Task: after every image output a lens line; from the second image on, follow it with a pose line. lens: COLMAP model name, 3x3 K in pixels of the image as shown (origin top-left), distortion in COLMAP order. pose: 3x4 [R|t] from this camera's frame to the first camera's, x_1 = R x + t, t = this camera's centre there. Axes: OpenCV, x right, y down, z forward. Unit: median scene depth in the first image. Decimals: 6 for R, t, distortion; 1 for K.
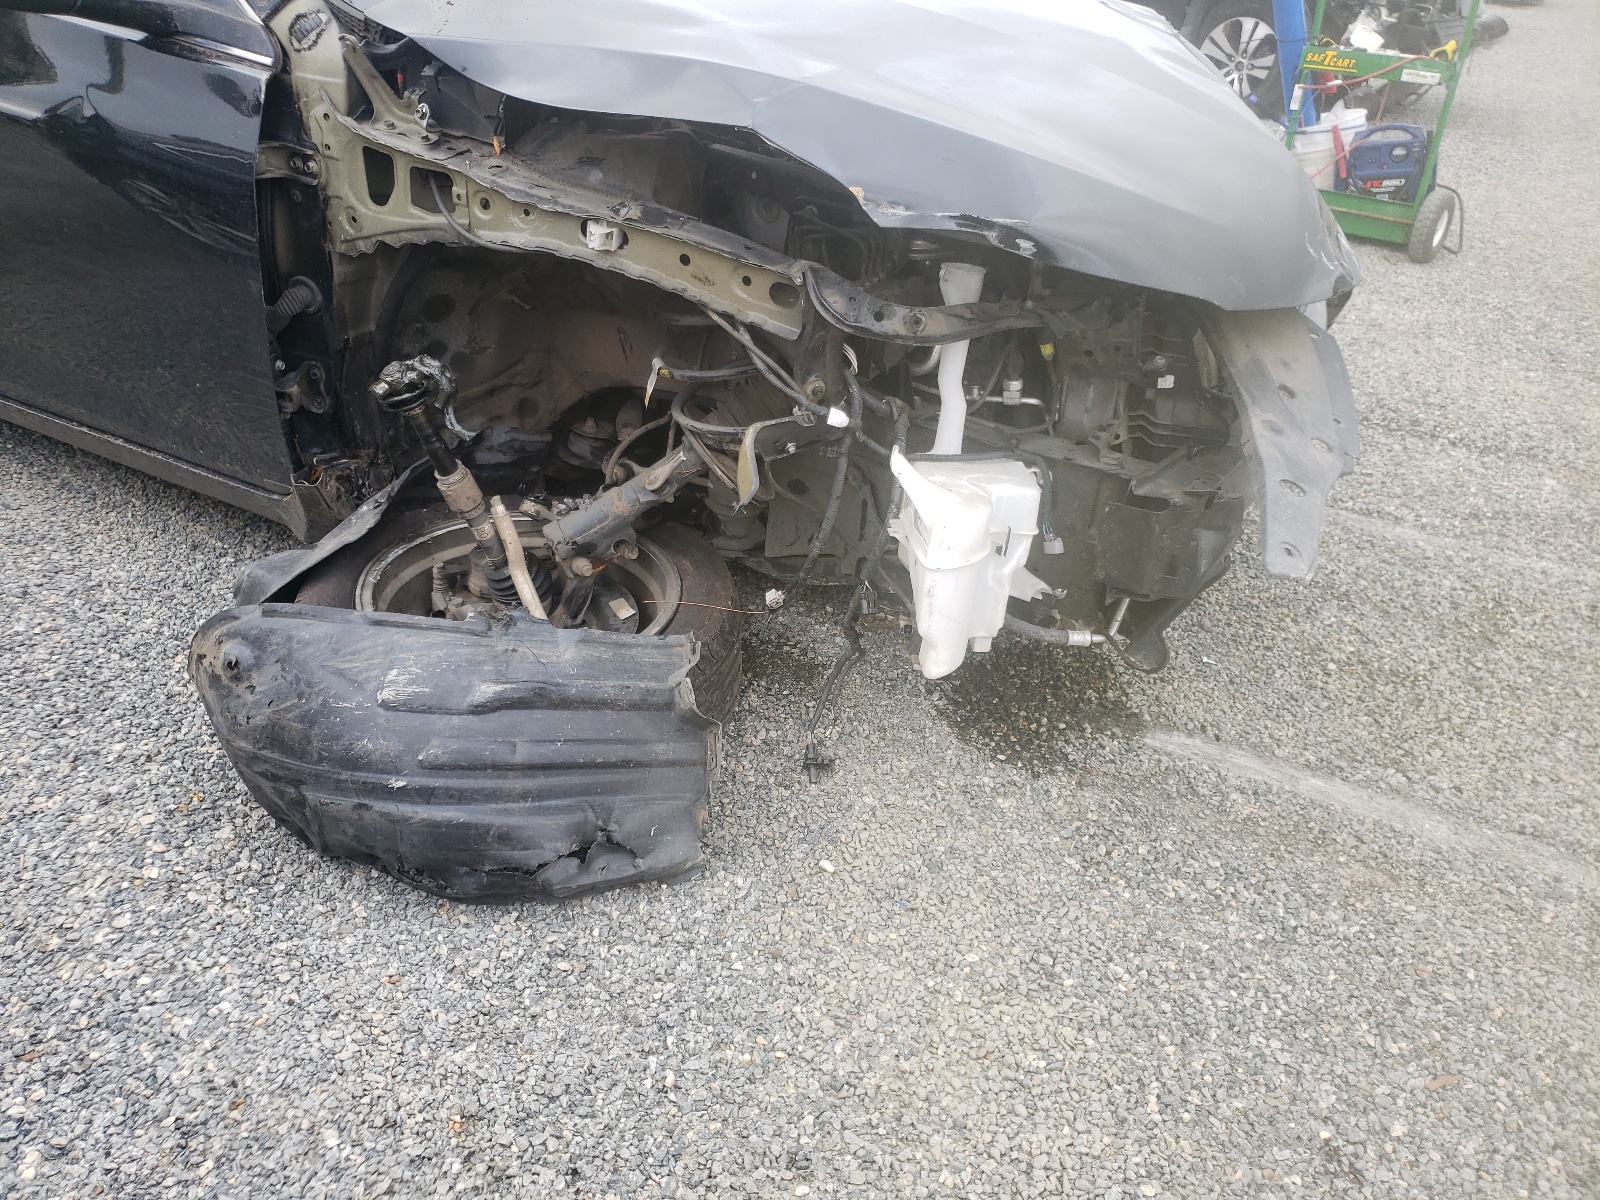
lens RADIAL K [[1202.8, 0, 799.8], [0, 1202.8, 563.6], [0, 0, 1]] dist [0.025423, -0.009093]
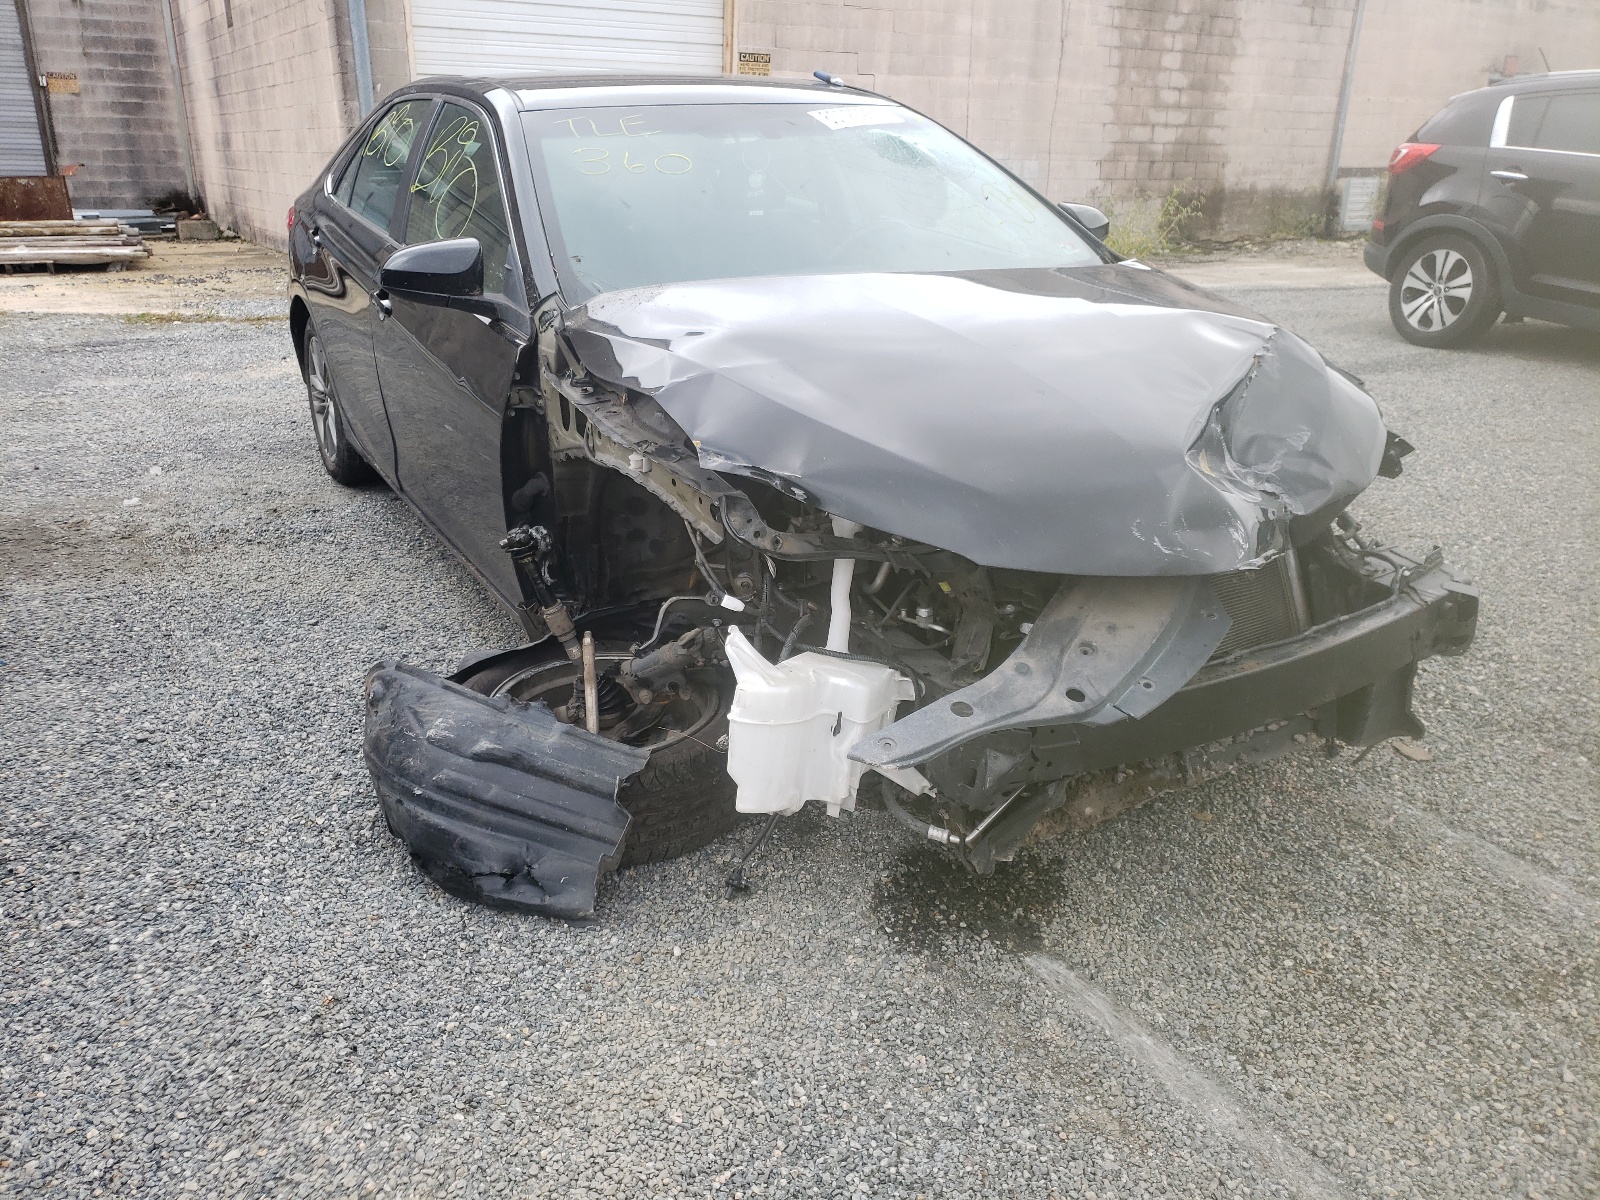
lens RADIAL K [[1202.8, 0, 799.8], [0, 1202.8, 563.6], [0, 0, 1]] dist [0.025423, -0.009093]
pose [[0.850946, 0.137429, -0.506955, 0.770321], [-0.234174, 0.963197, -0.131962, -0.005353], [0.470162, 0.231008, 0.851811, -0.124672]]
